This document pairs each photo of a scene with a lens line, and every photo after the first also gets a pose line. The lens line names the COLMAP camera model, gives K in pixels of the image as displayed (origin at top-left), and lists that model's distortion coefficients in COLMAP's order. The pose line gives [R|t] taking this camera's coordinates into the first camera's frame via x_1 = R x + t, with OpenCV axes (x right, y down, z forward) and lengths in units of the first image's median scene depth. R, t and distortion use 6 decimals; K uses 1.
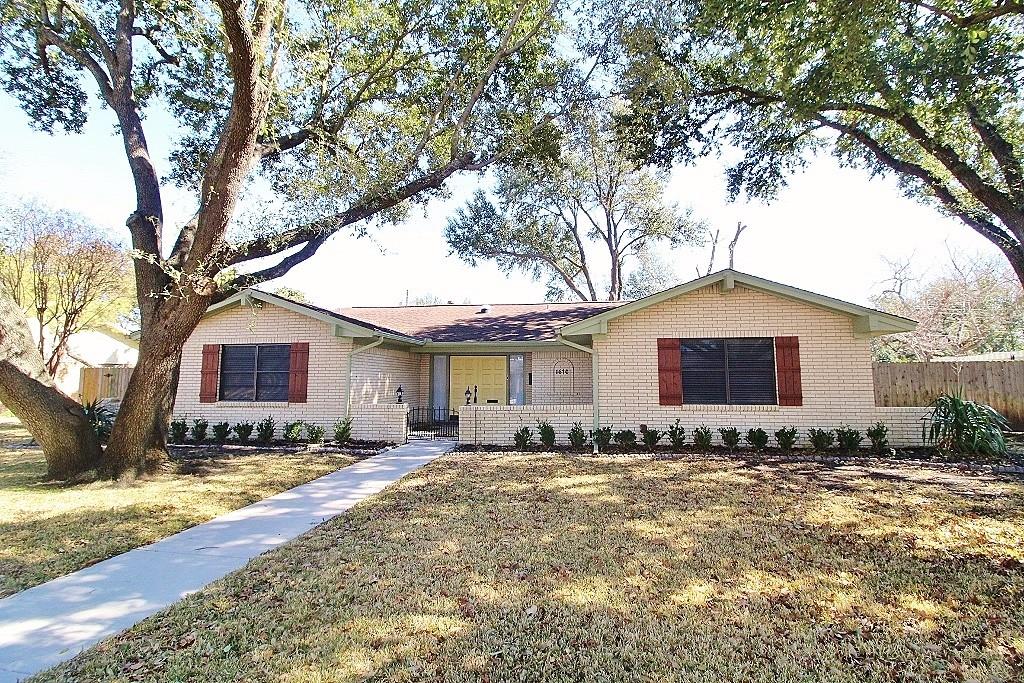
lens RADIAL K [[482.0, 0, 510.0], [0, 482.0, 337.7], [0, 0, 1]] dist [-0.006854, -0.001297]
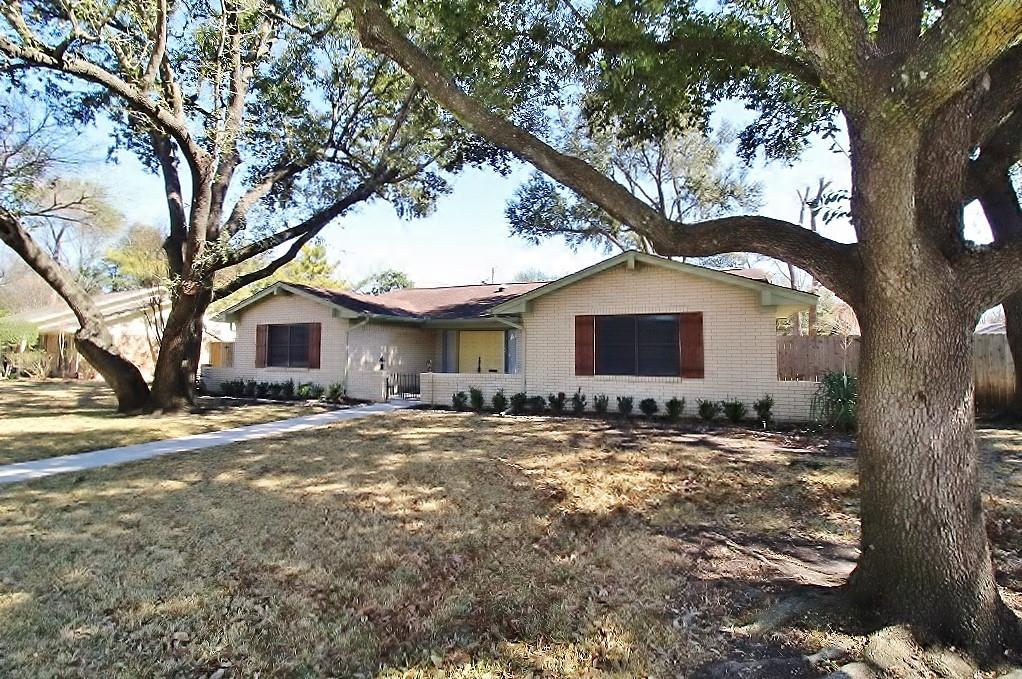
lens RADIAL K [[481.1, 0, 517.4], [0, 481.1, 341.3], [0, 0, 1]] dist [-0.006854, -0.001297]
pose [[0.962848, -0.001315, -0.270040, 0.480762], [0.019166, 0.997799, 0.063481, -0.012118], [0.269362, -0.066298, 0.960754, -0.104546]]
